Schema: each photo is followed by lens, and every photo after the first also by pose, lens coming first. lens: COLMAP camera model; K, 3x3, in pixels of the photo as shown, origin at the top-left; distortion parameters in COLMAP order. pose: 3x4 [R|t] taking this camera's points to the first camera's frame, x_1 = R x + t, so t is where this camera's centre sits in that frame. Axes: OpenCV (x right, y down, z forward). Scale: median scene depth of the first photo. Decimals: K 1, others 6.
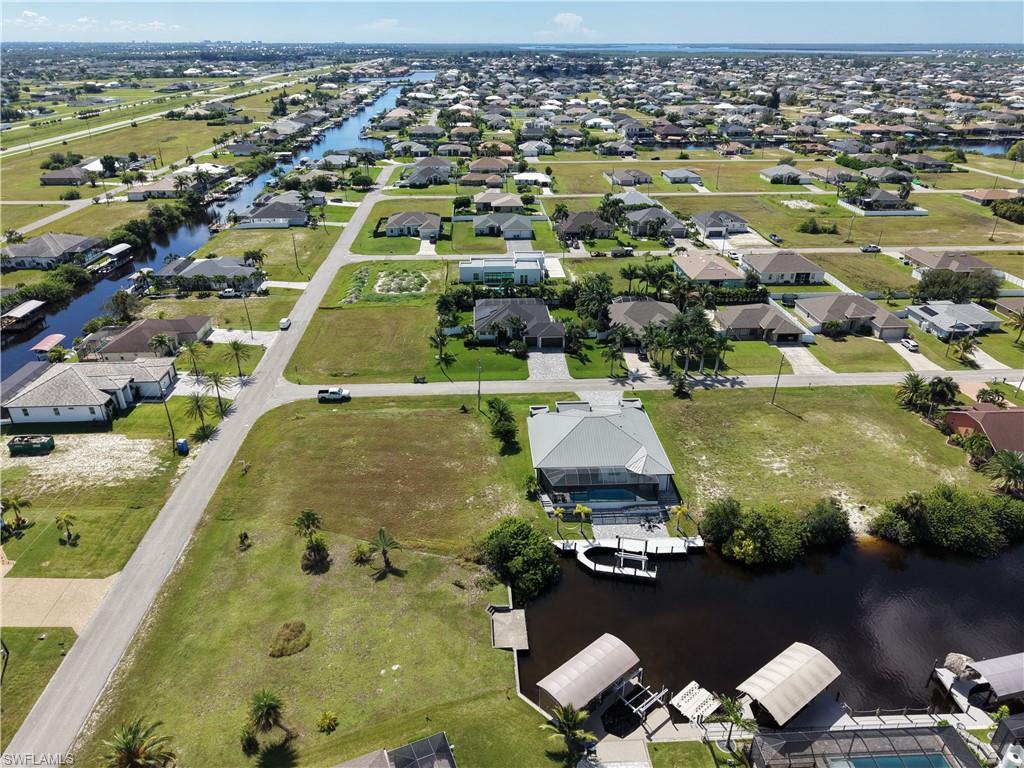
lens RADIAL K [[680.8, 0, 511.3], [0, 680.8, 386.3], [0, 0, 1]] dist [0.037347, -0.038930]
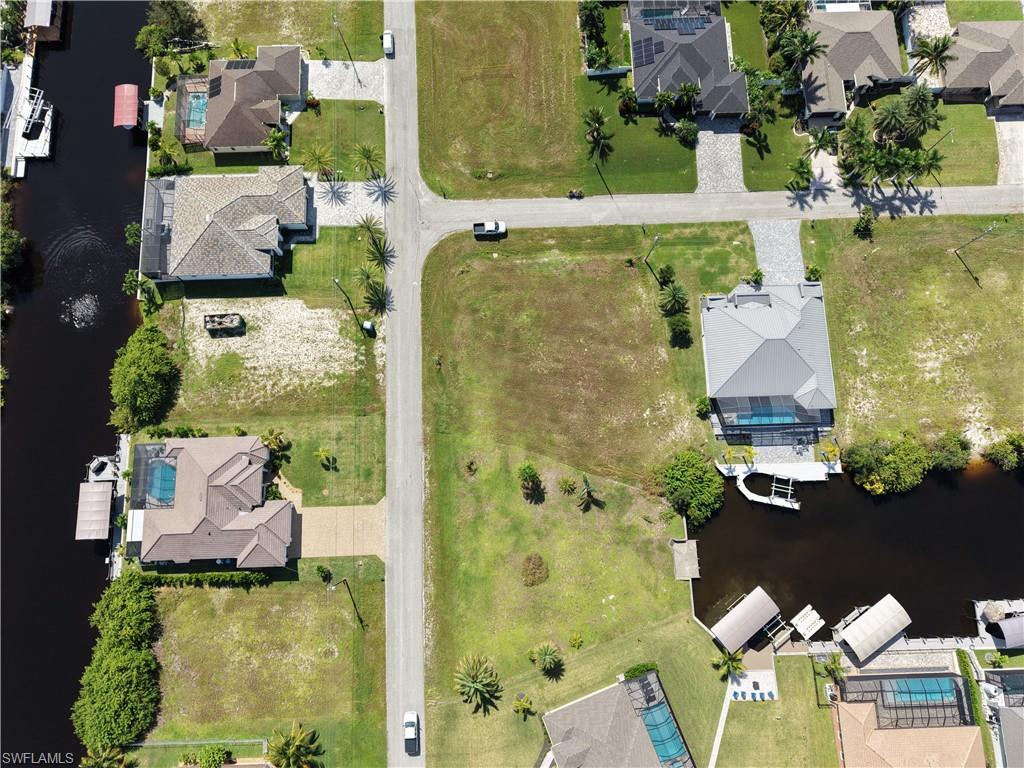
lens RADIAL K [[680.8, 0, 511.3], [0, 680.8, 386.3], [0, 0, 1]] dist [0.037347, -0.038930]
pose [[0.999790, 0.020411, -0.001581, -0.232044], [-0.011286, 0.613993, 0.789231, -0.614057], [0.017080, -0.789048, 0.614094, 0.262378]]
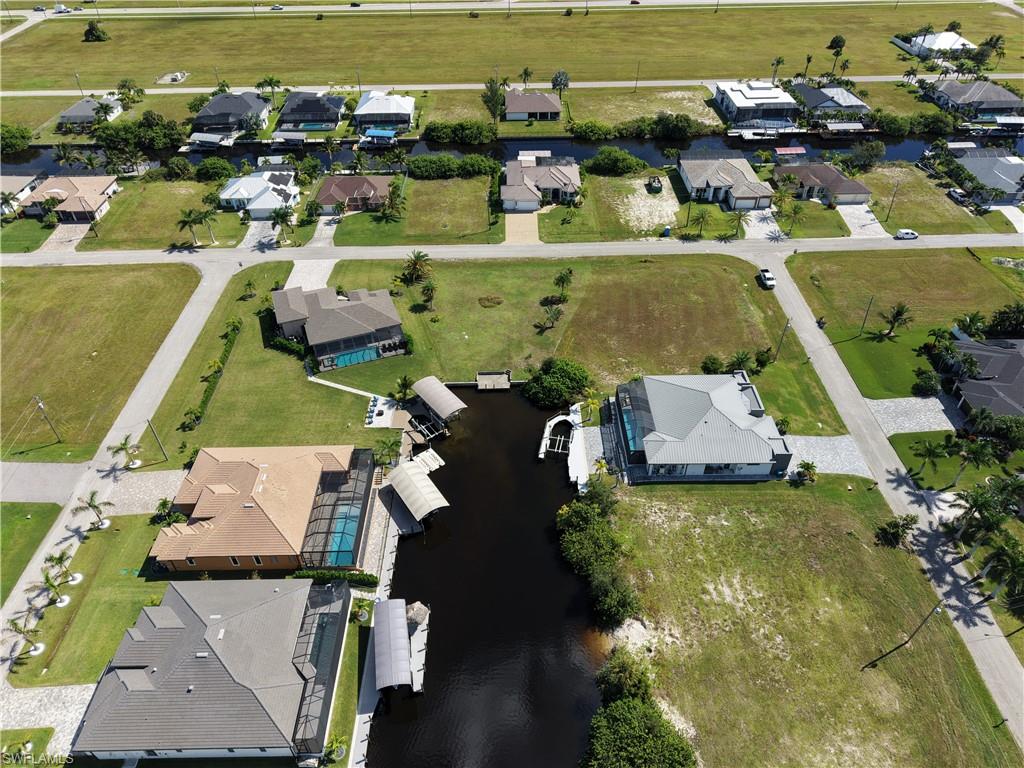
lens RADIAL K [[683.5, 0, 511.5], [0, 683.5, 385.8], [0, 0, 1]] dist [0.016257, -0.009632]
pose [[-0.041595, 0.654372, -0.755028, 0.748397], [-0.440127, 0.666412, 0.601817, -0.376523], [0.896971, 0.357341, 0.260288, 0.404321]]
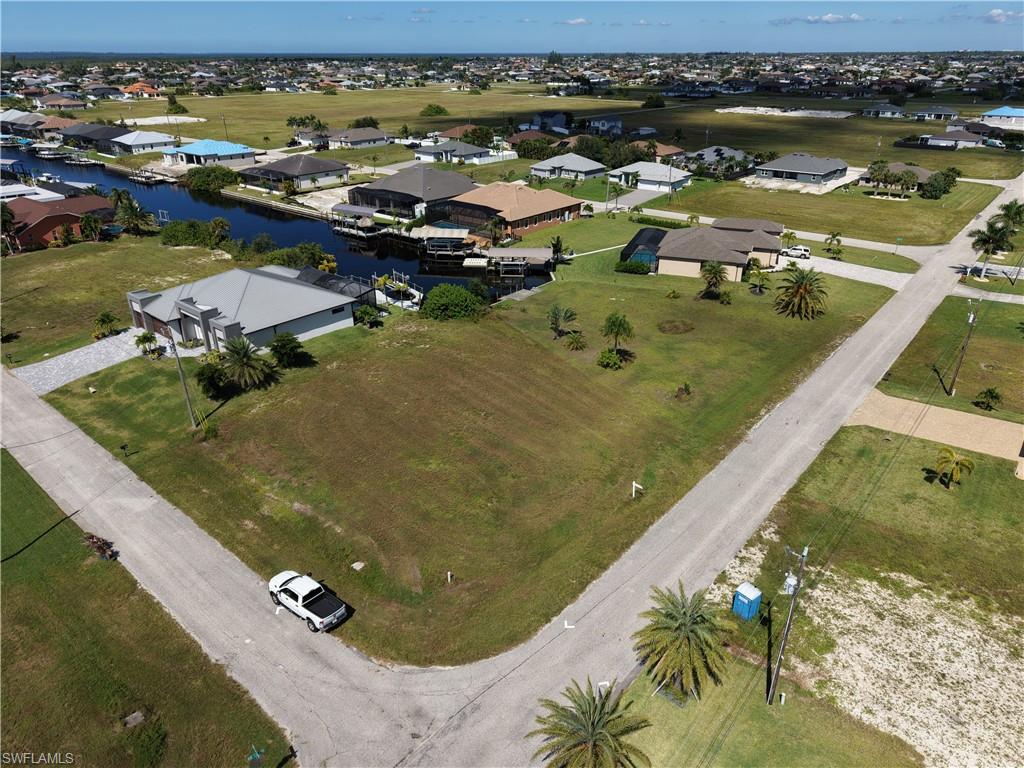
lens RADIAL K [[677.7, 0, 511.8], [0, 677.7, 396.6], [0, 0, 1]] dist [0.028250, -0.025064]
pose [[-0.727807, -0.311136, 0.611140, -0.522177], [0.308811, 0.647000, 0.697156, -0.260318], [-0.612318, 0.696122, -0.374809, 1.027713]]
